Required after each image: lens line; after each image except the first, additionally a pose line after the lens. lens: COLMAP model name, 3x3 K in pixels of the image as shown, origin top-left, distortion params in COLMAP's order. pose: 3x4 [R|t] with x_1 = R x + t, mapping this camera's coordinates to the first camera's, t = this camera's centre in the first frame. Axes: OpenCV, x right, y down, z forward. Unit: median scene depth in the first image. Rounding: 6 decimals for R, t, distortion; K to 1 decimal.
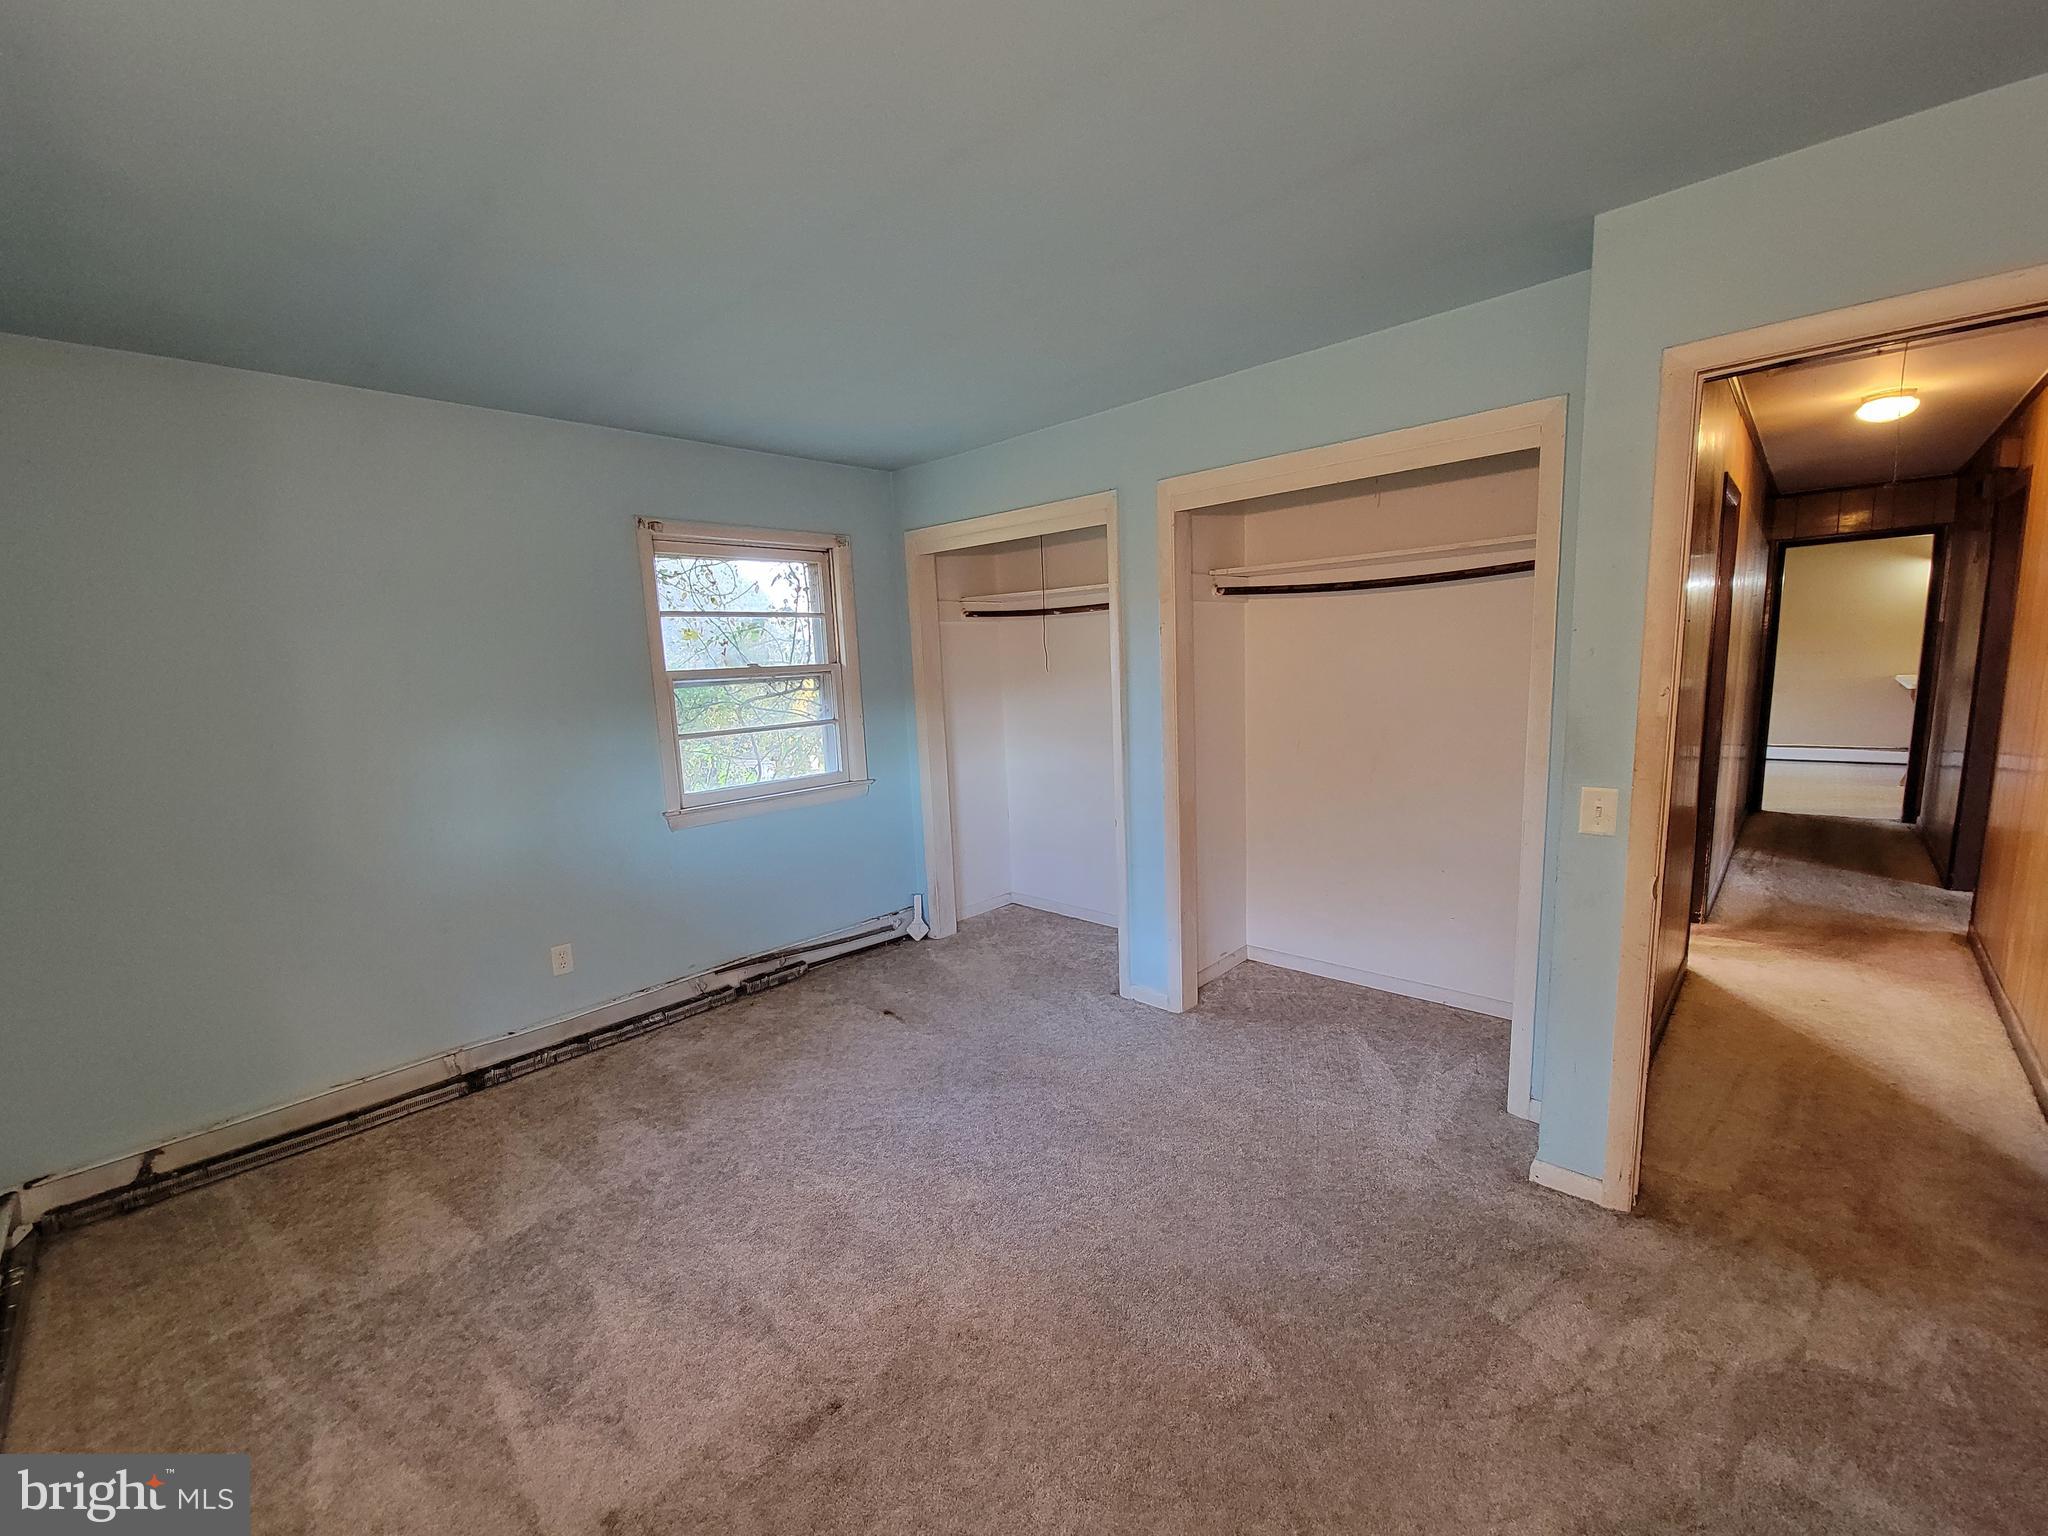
lens RADIAL K [[840.1, 0, 1012.0], [0, 840.1, 791.7], [0, 0, 1]] dist [-0.004963, 0.001012]
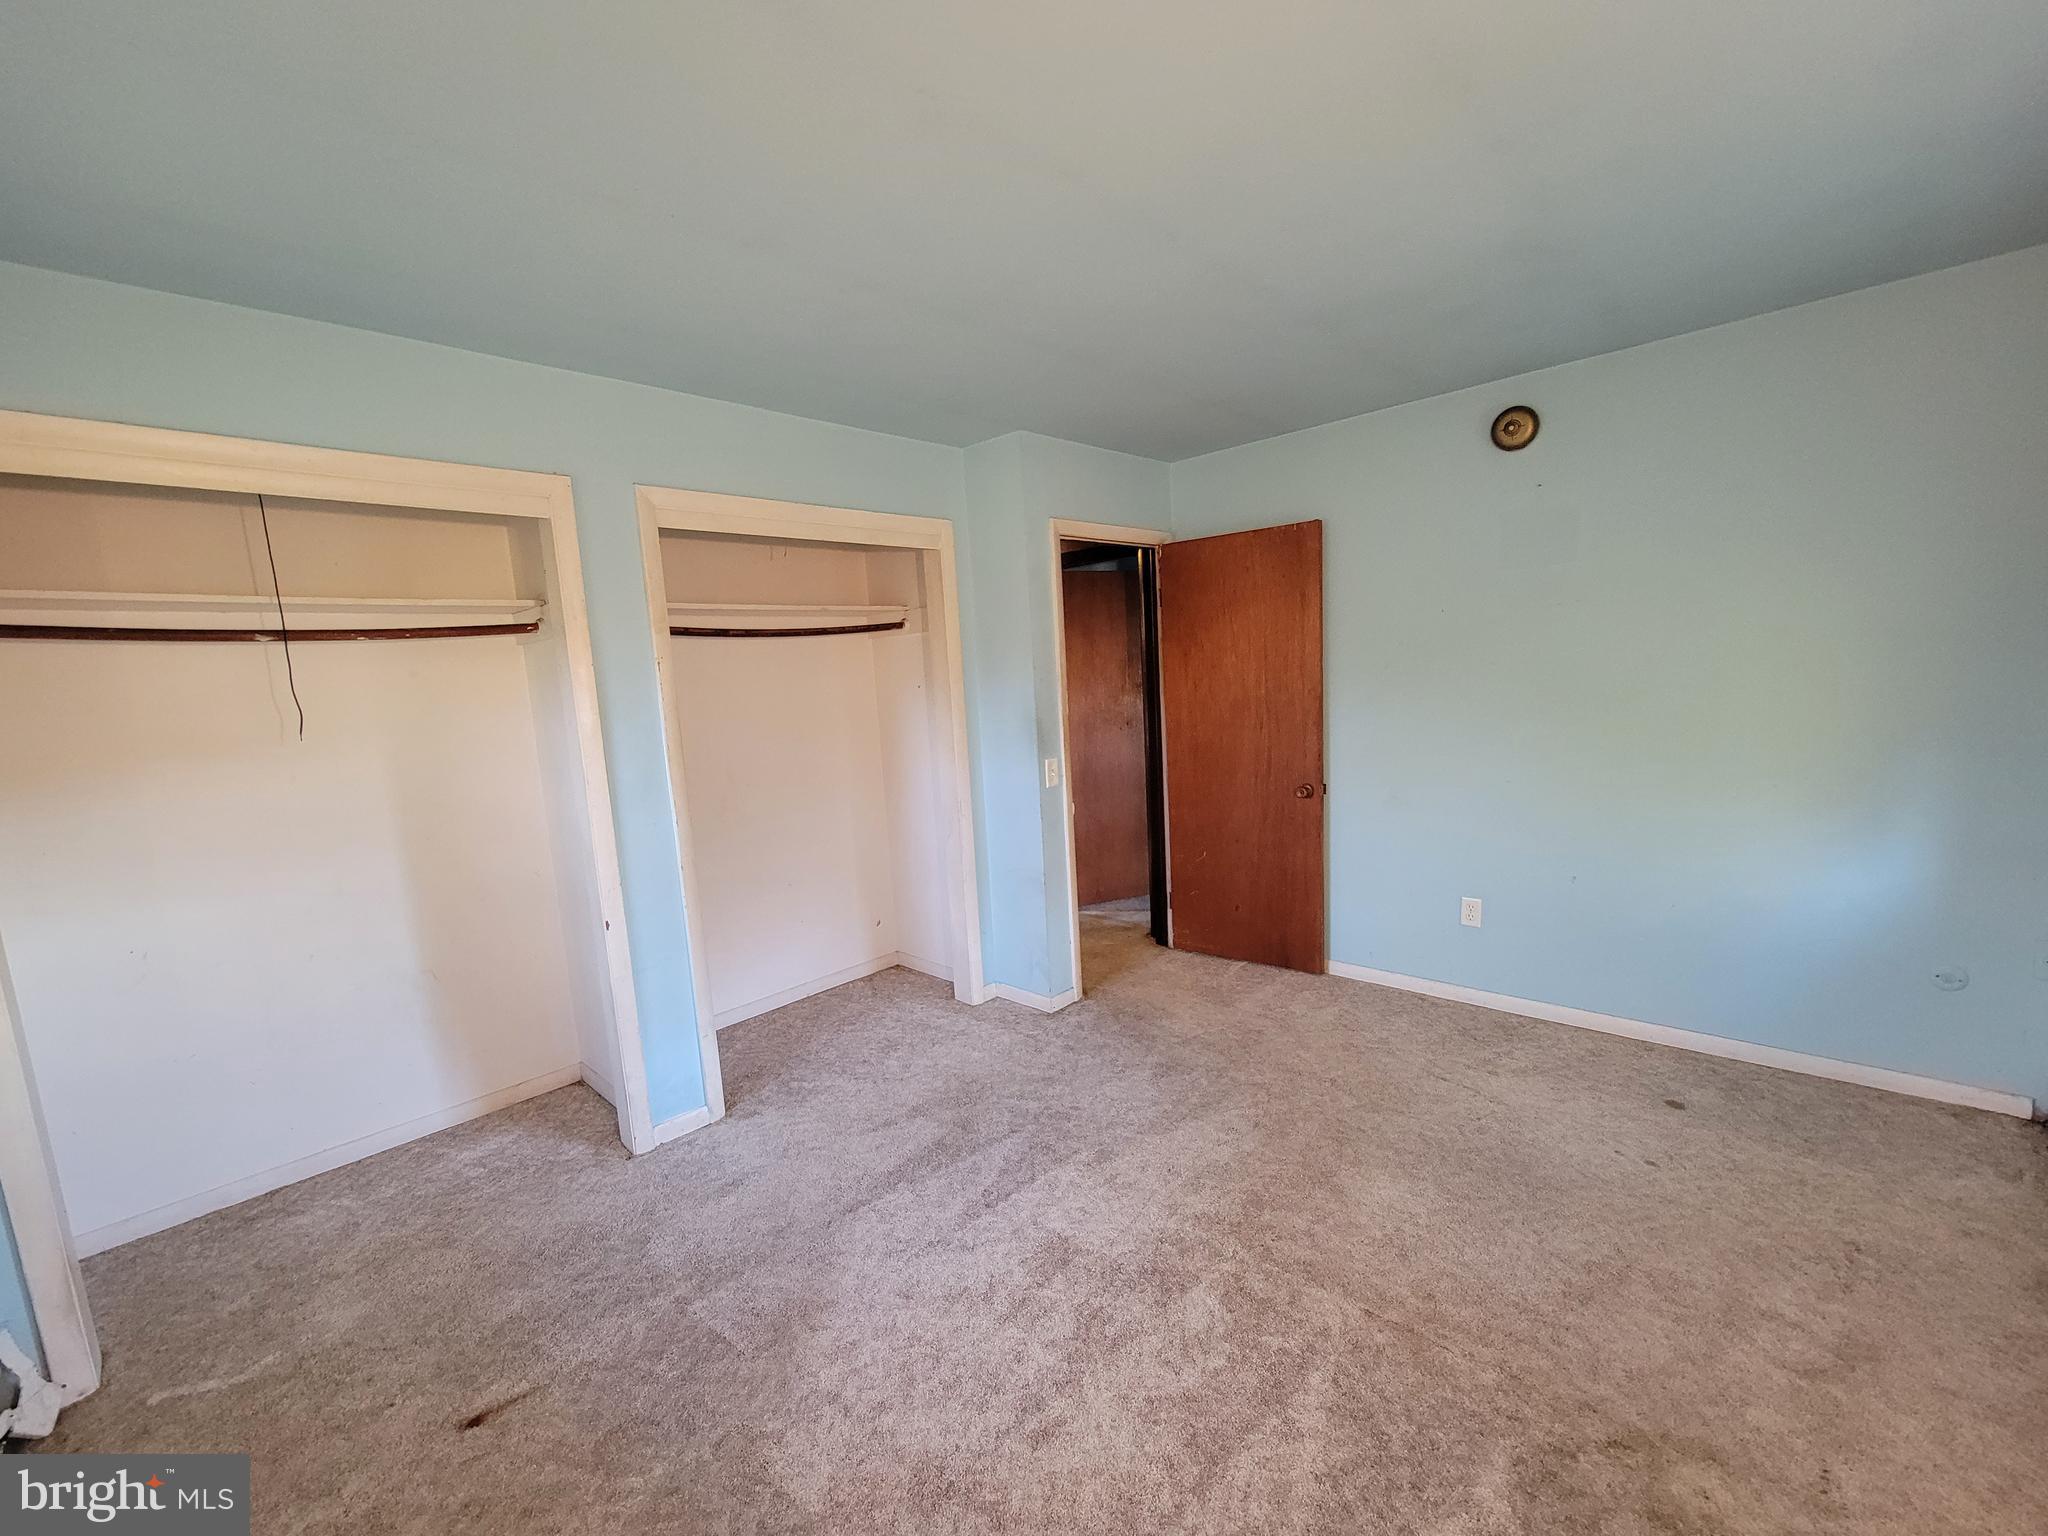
lens RADIAL K [[840.1, 0, 1012.0], [0, 840.1, 791.7], [0, 0, 1]] dist [-0.004963, 0.001012]
pose [[-0.000294, -0.117876, 0.993028, -0.725782], [0.217381, 0.969274, 0.115121, -0.110508], [-0.976087, 0.215899, 0.025339, 0.767345]]
